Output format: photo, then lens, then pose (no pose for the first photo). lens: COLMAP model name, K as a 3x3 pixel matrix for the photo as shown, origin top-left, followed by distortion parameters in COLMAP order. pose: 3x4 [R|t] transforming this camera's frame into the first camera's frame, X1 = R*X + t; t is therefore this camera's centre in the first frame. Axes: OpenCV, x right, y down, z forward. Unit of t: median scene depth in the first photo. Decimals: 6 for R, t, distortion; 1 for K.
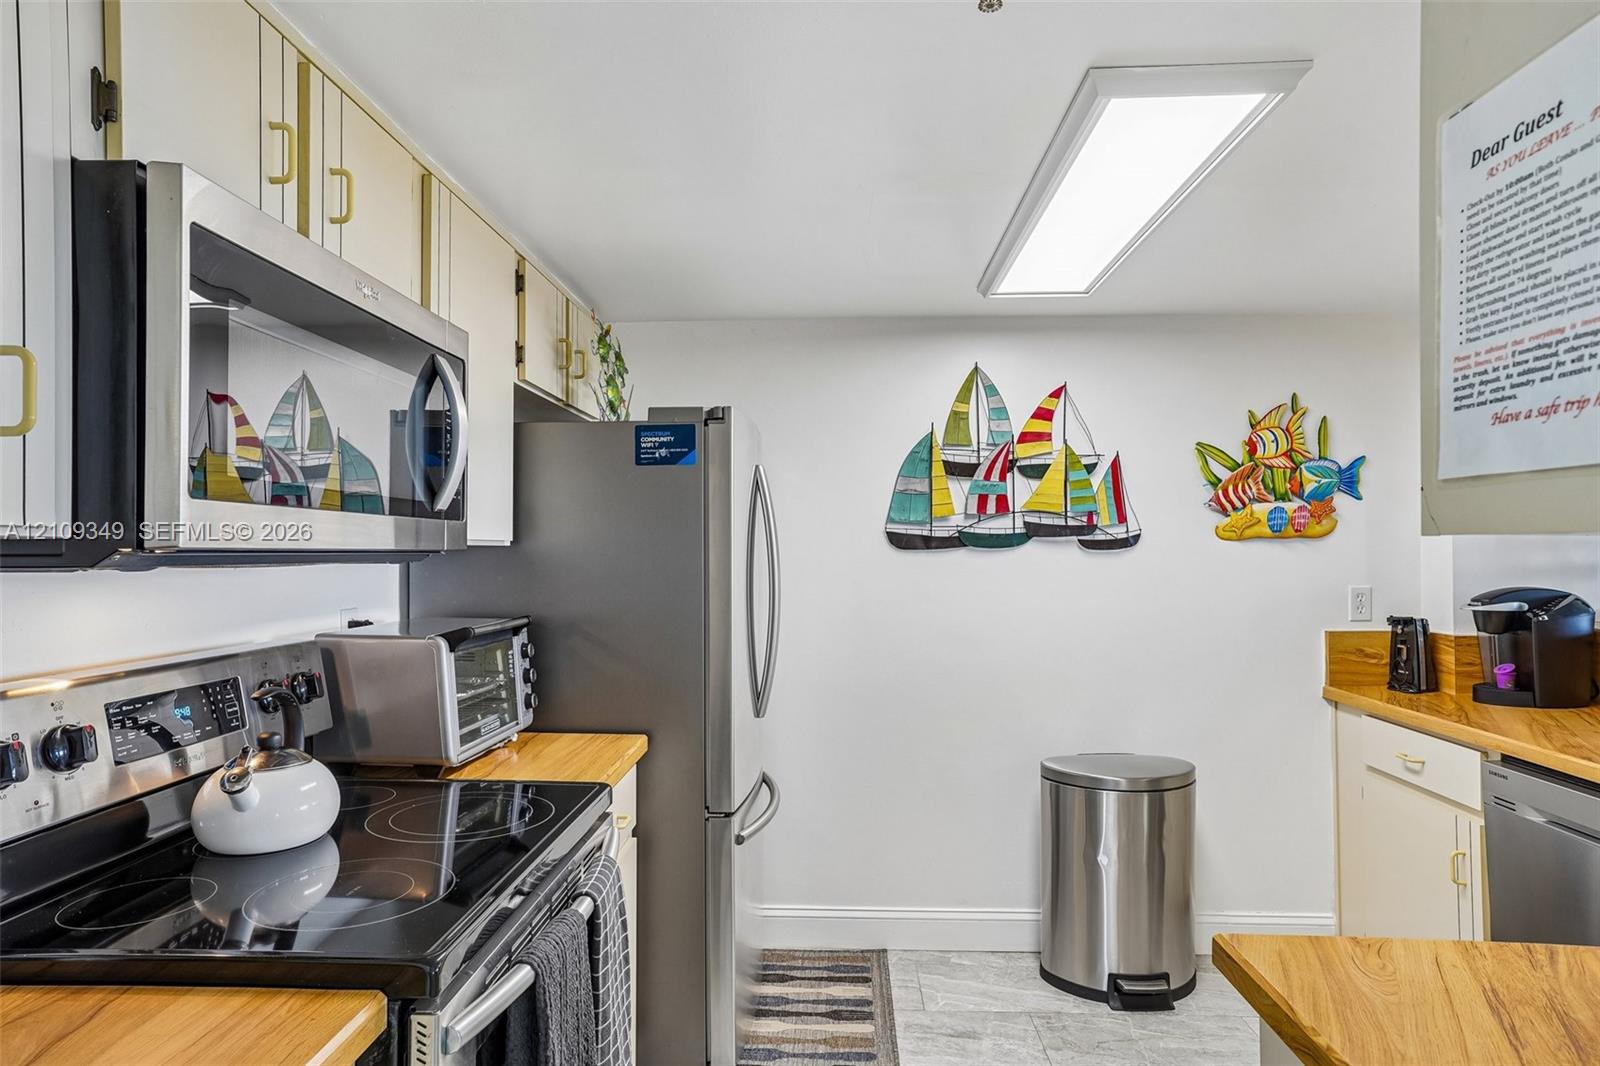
lens RADIAL K [[908.2, 0, 800.0], [0, 908.2, 533.0], [0, 0, 1]] dist [-0.000109, 0.000015]
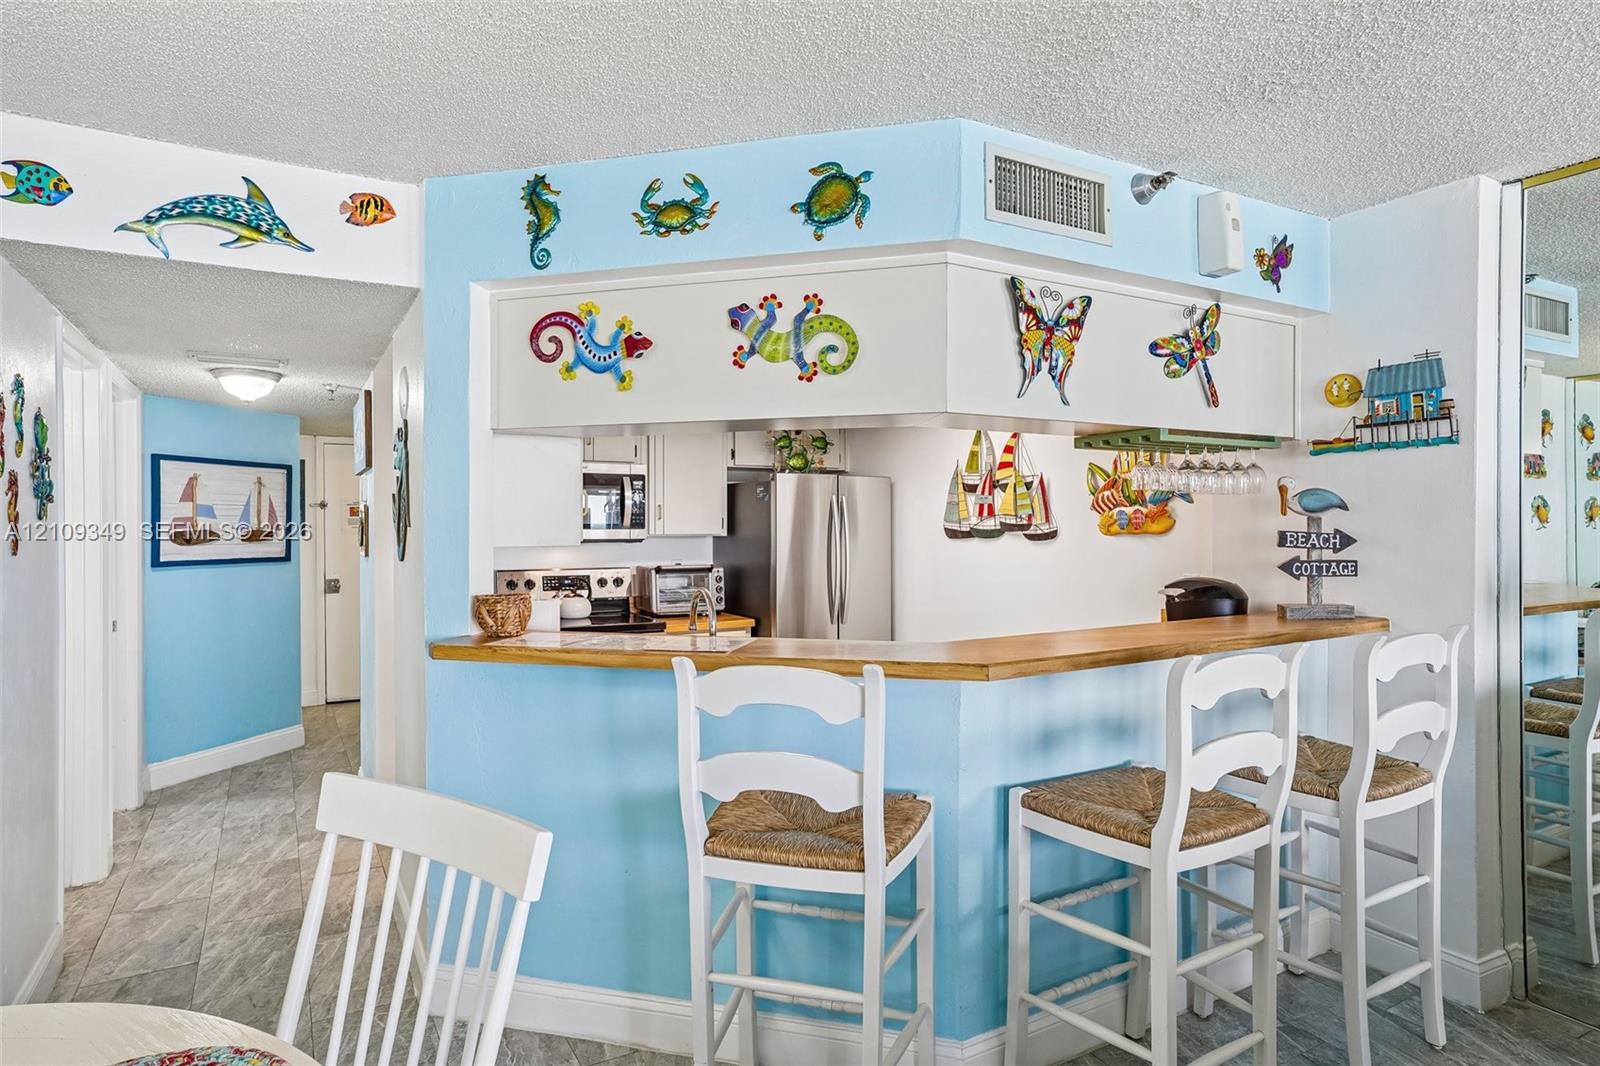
lens RADIAL K [[908.2, 0, 800.0], [0, 908.2, 533.0], [0, 0, 1]] dist [-0.000109, 0.000015]
pose [[0.545536, 0.007032, -0.838058, 1.335529], [0.015300, 0.999715, 0.018348, -0.026229], [0.837948, -0.022832, 0.545273, -0.107646]]
